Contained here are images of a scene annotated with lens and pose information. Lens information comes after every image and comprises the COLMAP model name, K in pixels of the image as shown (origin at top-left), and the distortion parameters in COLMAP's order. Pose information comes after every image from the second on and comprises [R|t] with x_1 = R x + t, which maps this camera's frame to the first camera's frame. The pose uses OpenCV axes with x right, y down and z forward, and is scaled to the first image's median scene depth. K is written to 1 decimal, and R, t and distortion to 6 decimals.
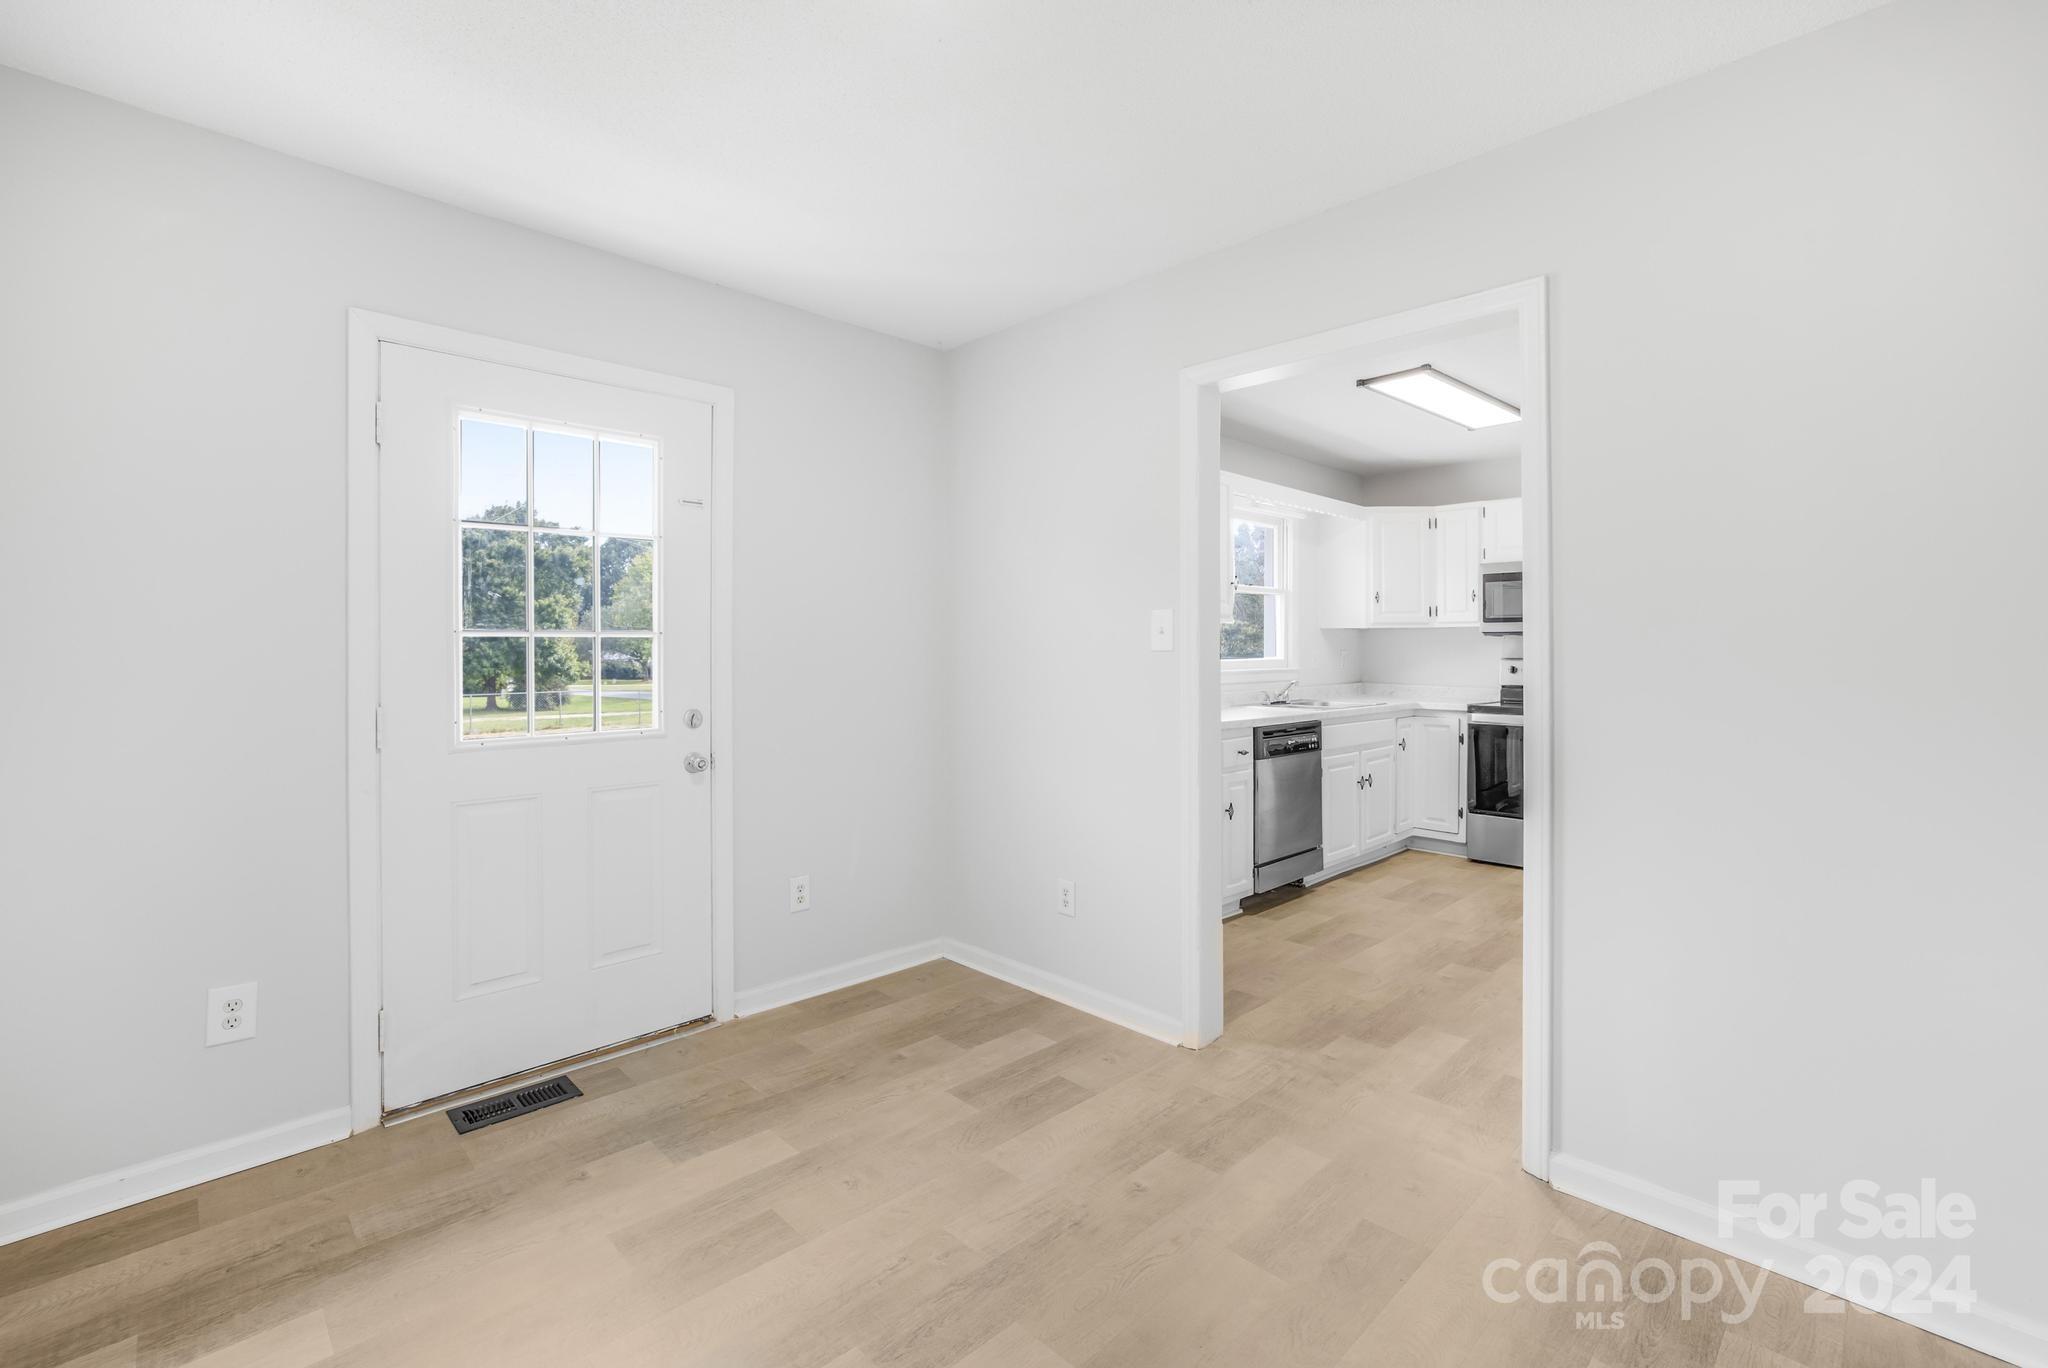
lens RADIAL K [[902.3, 0, 1018.9], [0, 902.3, 666.1], [0, 0, 1]] dist [-0.015291, 0.003579]
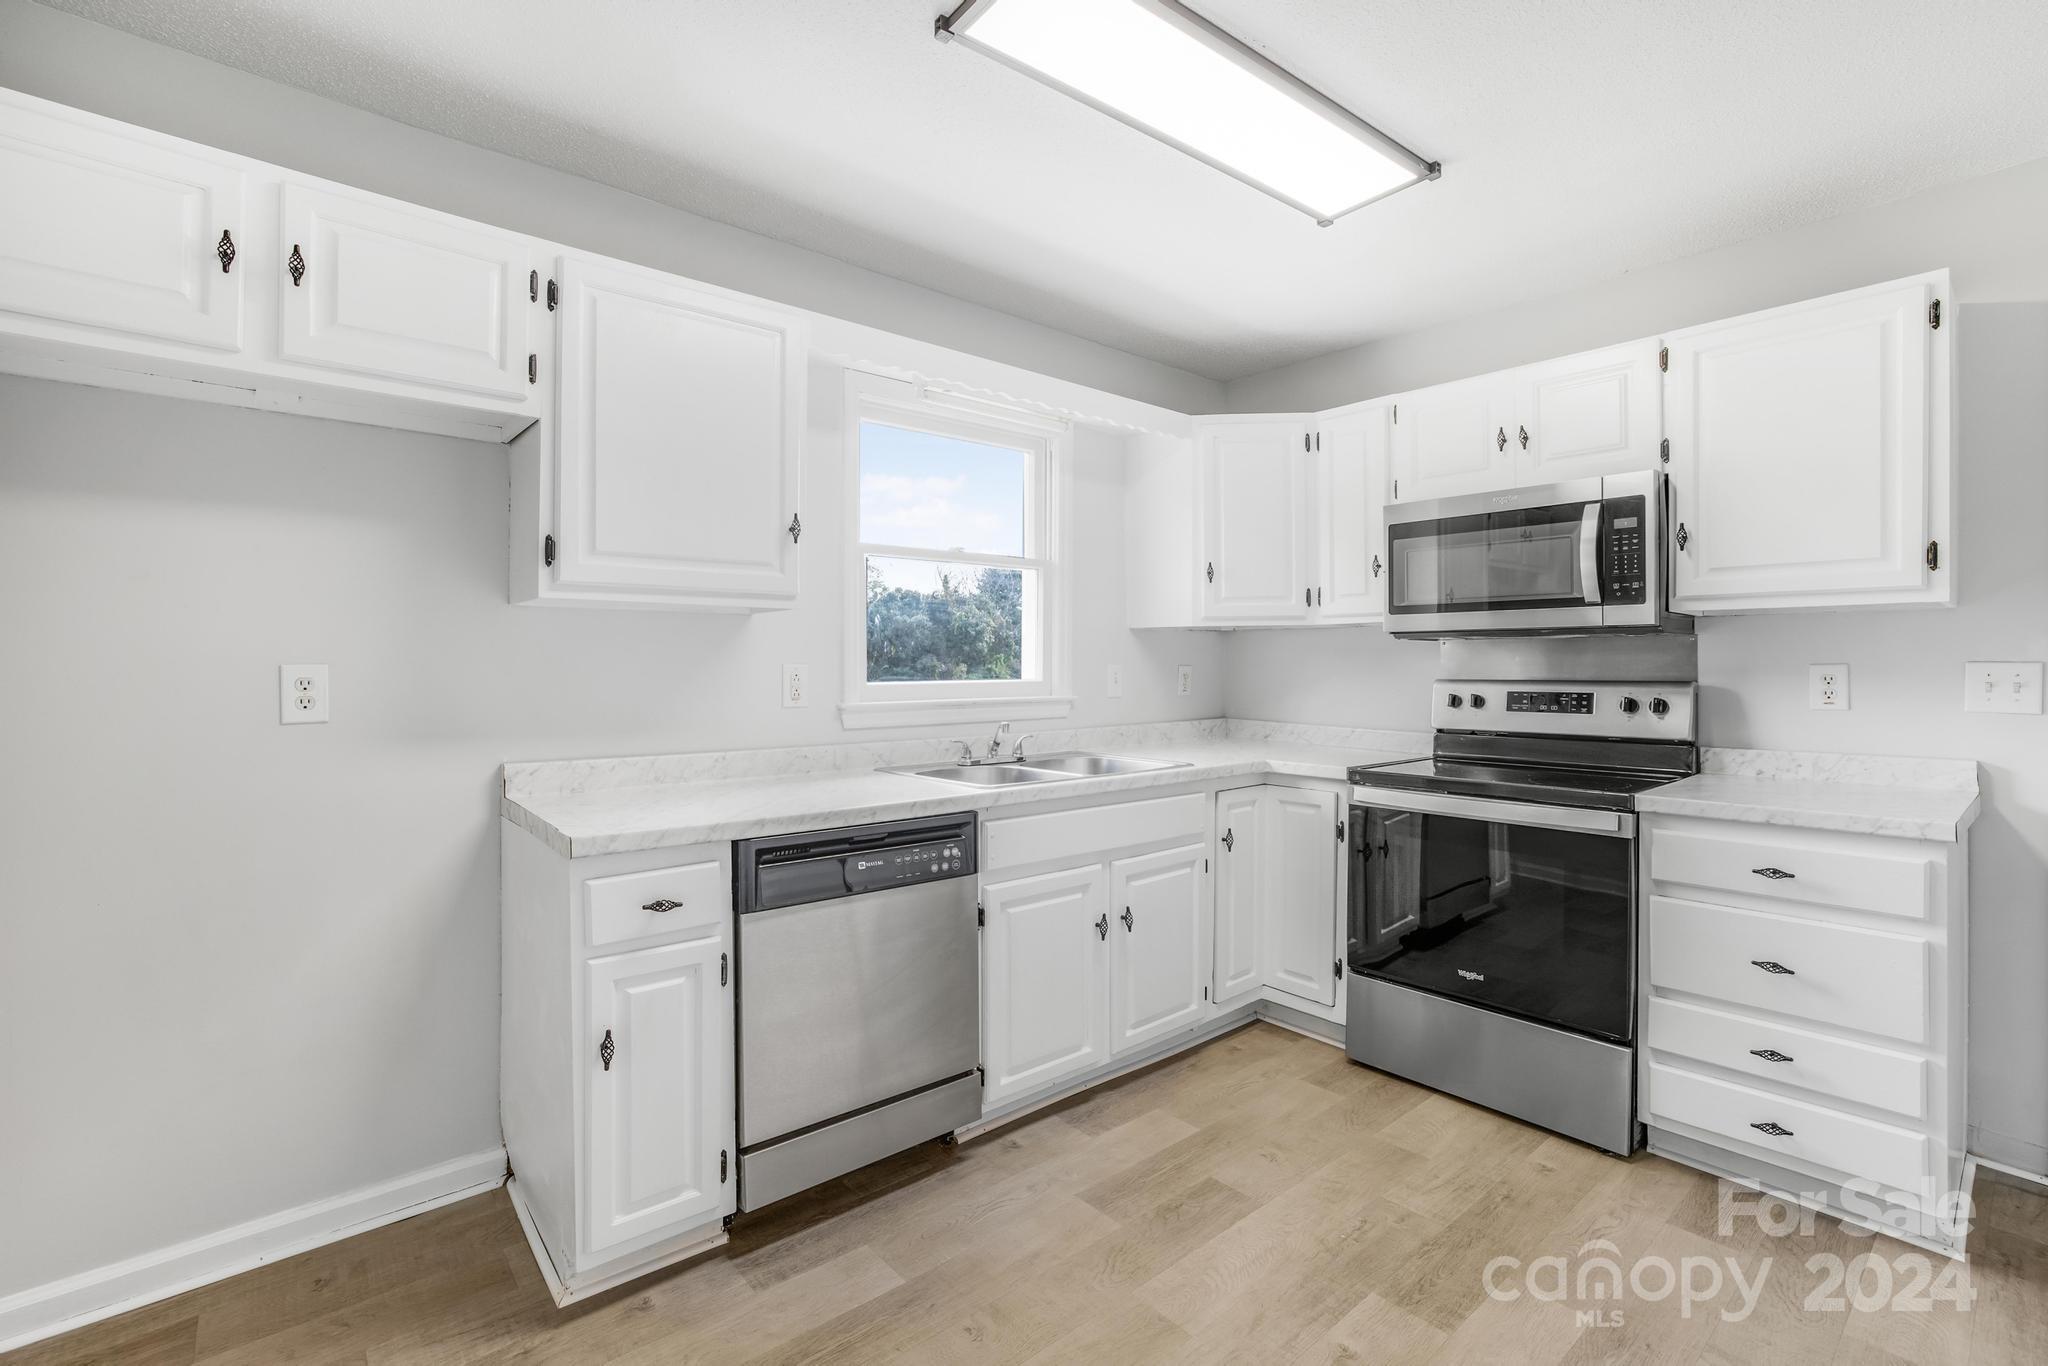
lens RADIAL K [[902.3, 0, 1027.5], [0, 902.3, 679.1], [0, 0, 1]] dist [-0.015291, 0.003579]
pose [[0.996815, -0.000557, -0.079743, 0.348398], [0.000419, 0.999998, -0.001752, -0.008696], [0.079744, 0.001713, 0.996814, 0.448059]]
